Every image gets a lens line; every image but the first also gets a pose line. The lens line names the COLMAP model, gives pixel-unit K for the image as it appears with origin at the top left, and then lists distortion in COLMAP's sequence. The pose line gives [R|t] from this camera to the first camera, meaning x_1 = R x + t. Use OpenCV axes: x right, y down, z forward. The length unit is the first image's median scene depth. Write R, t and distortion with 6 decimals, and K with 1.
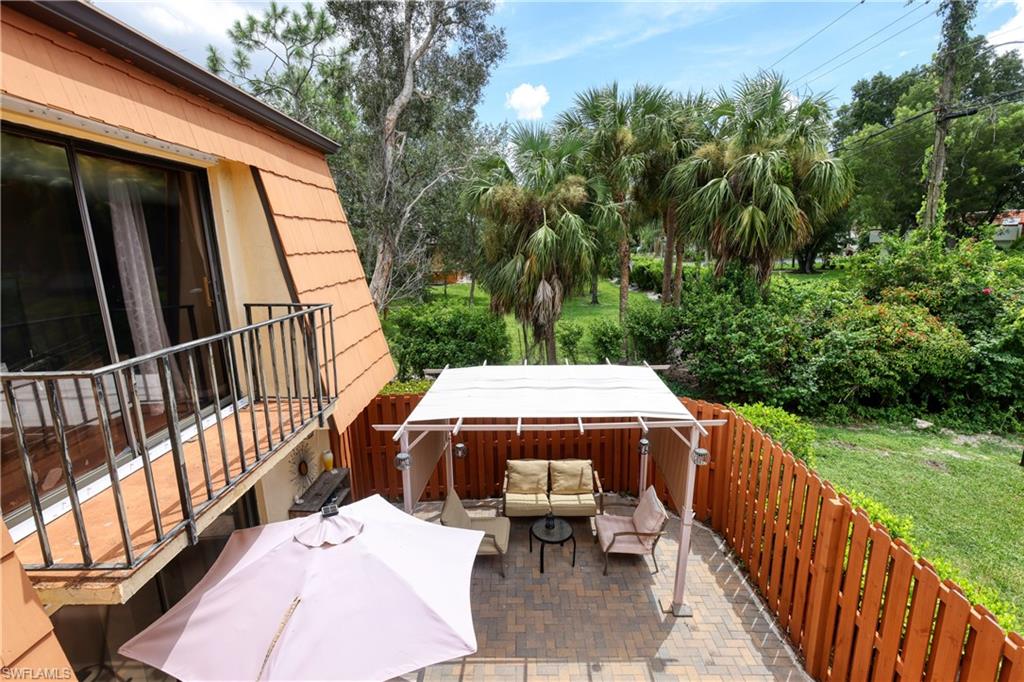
lens RADIAL K [[470.7, 0, 515.0], [0, 470.7, 344.3], [0, 0, 1]] dist [-0.003817, -0.000394]
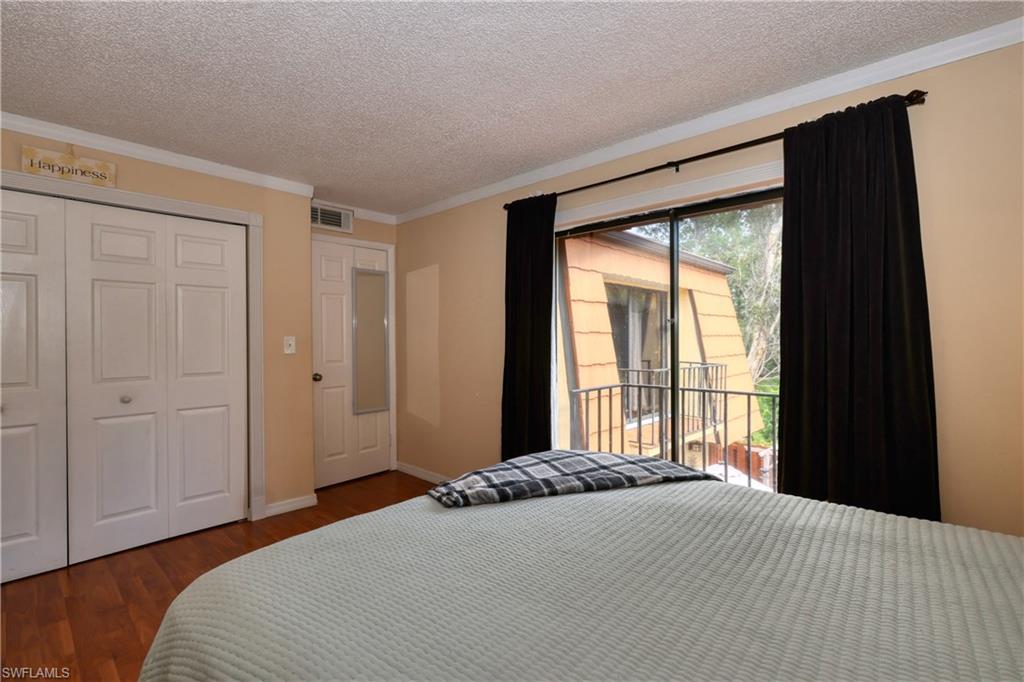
lens RADIAL K [[470.7, 0, 511.2], [0, 470.7, 341.7], [0, 0, 1]] dist [-0.003817, -0.000394]
pose [[0.729839, 0.027073, -0.683083, 0.101274], [-0.157658, 0.978946, -0.129650, 0.083958], [0.665191, 0.202317, 0.718741, -0.359578]]
